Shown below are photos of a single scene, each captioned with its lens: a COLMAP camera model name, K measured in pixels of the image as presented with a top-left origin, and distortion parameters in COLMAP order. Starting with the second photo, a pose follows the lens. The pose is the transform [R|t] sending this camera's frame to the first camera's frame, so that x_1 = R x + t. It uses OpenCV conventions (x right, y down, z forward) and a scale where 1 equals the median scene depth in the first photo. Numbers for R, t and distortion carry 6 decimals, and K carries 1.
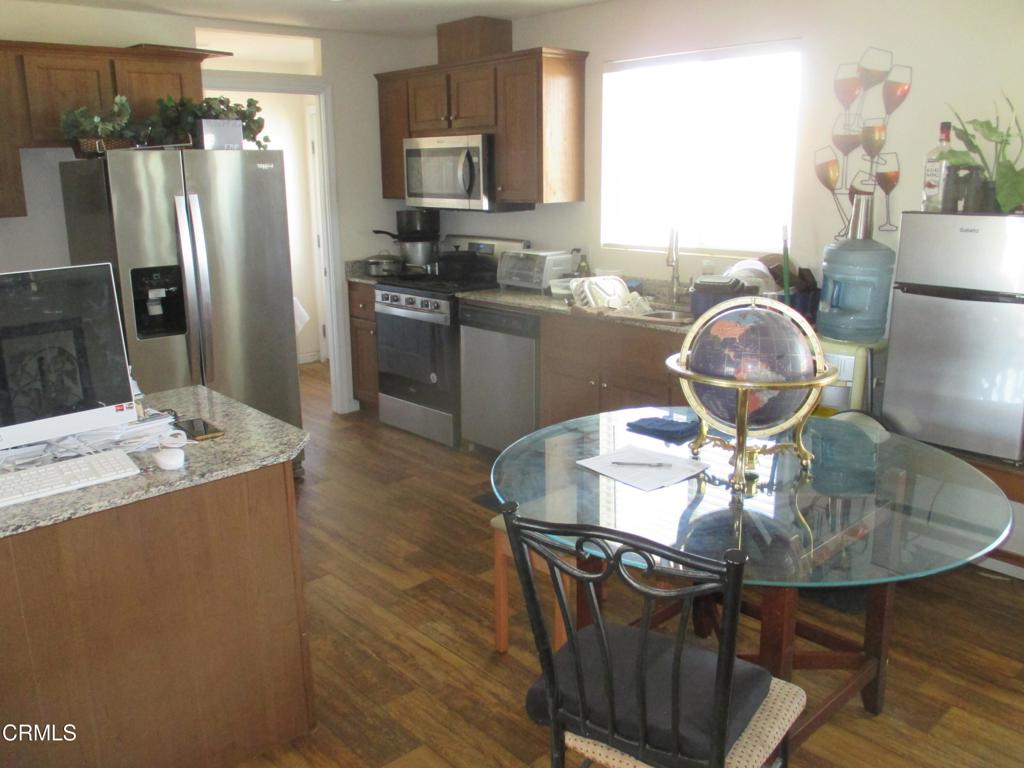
lens RADIAL K [[861.7, 0, 516.1], [0, 861.7, 384.6], [0, 0, 1]] dist [-0.038342, 0.000031]
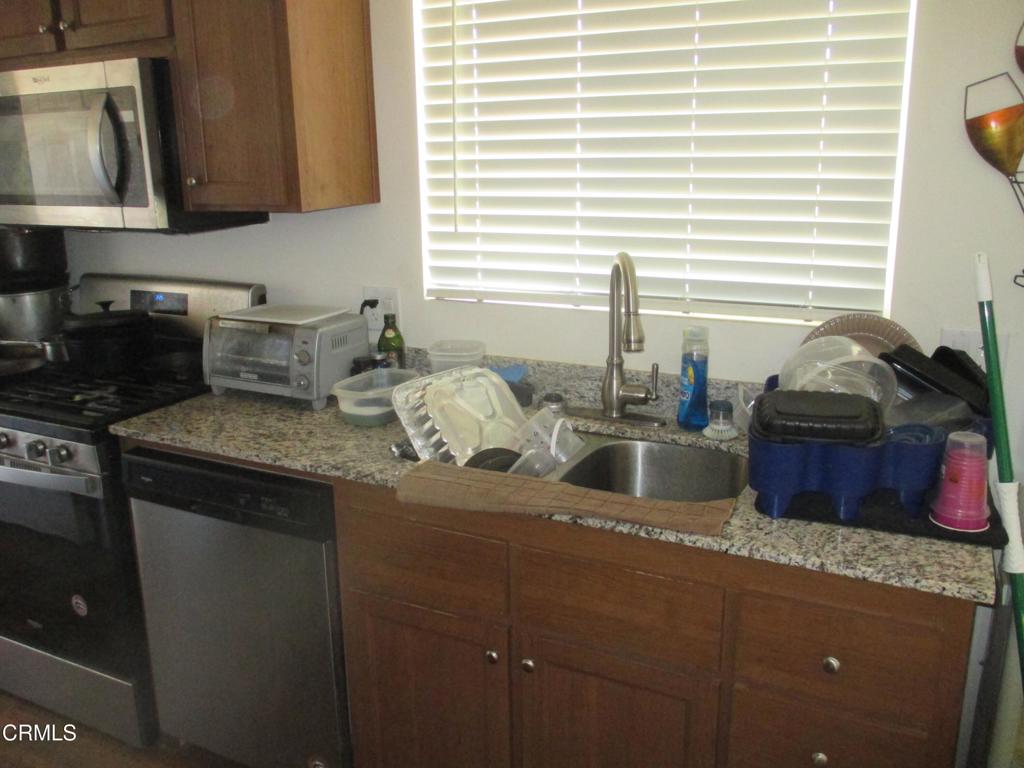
lens RADIAL K [[861.7, 0, 509.7], [0, 861.7, 378.5], [0, 0, 1]] dist [-0.038342, 0.000031]
pose [[0.936366, -0.096229, 0.337577, -0.023867], [0.094034, 0.995306, 0.022890, -0.117099], [-0.338195, 0.010311, 0.941020, 0.511231]]
